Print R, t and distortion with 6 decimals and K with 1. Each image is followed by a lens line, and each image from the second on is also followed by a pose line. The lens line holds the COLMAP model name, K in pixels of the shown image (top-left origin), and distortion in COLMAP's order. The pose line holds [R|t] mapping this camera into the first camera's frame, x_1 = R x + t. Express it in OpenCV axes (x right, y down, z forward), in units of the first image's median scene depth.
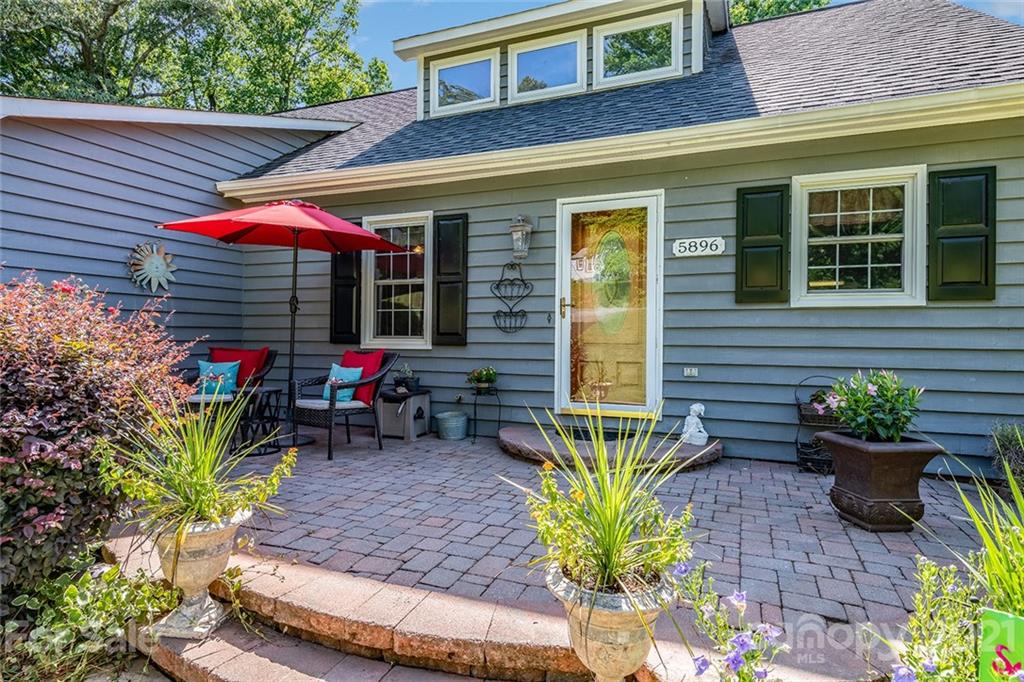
lens RADIAL K [[571.5, 0, 510.3], [0, 571.5, 344.4], [0, 0, 1]] dist [-0.001093, -0.002310]
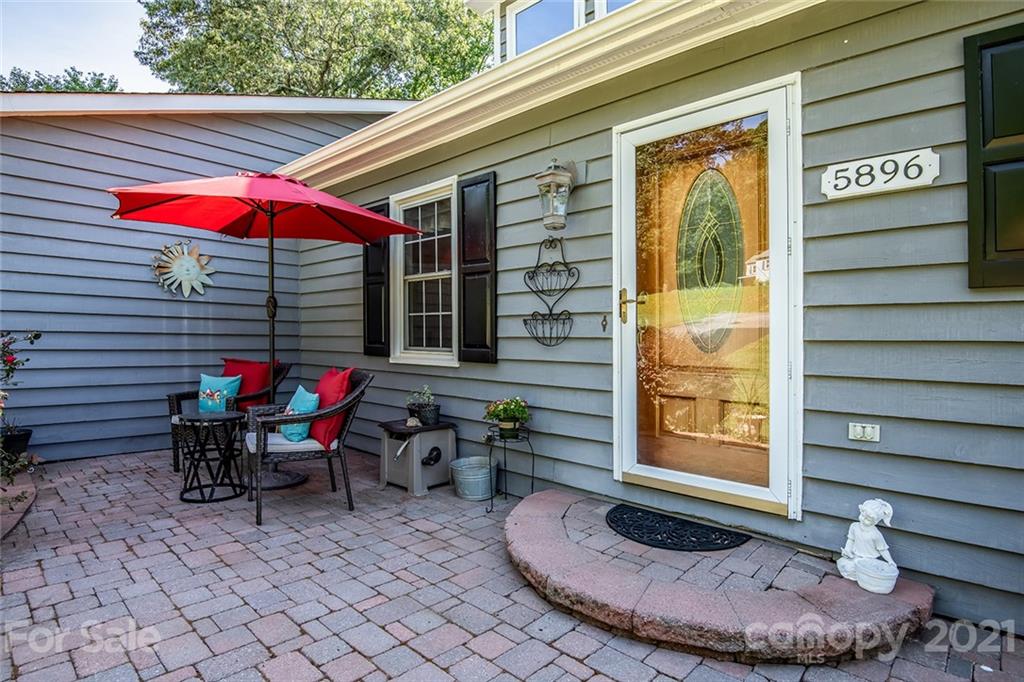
lens RADIAL K [[531.4, 0, 506.1], [0, 531.4, 337.6], [0, 0, 1]] dist [-0.036298, -0.006371]
pose [[0.930653, 0.006320, -0.365849, 0.172492], [-0.014780, 0.999684, -0.020328, -0.016752], [0.365605, 0.024326, 0.930452, 0.418208]]
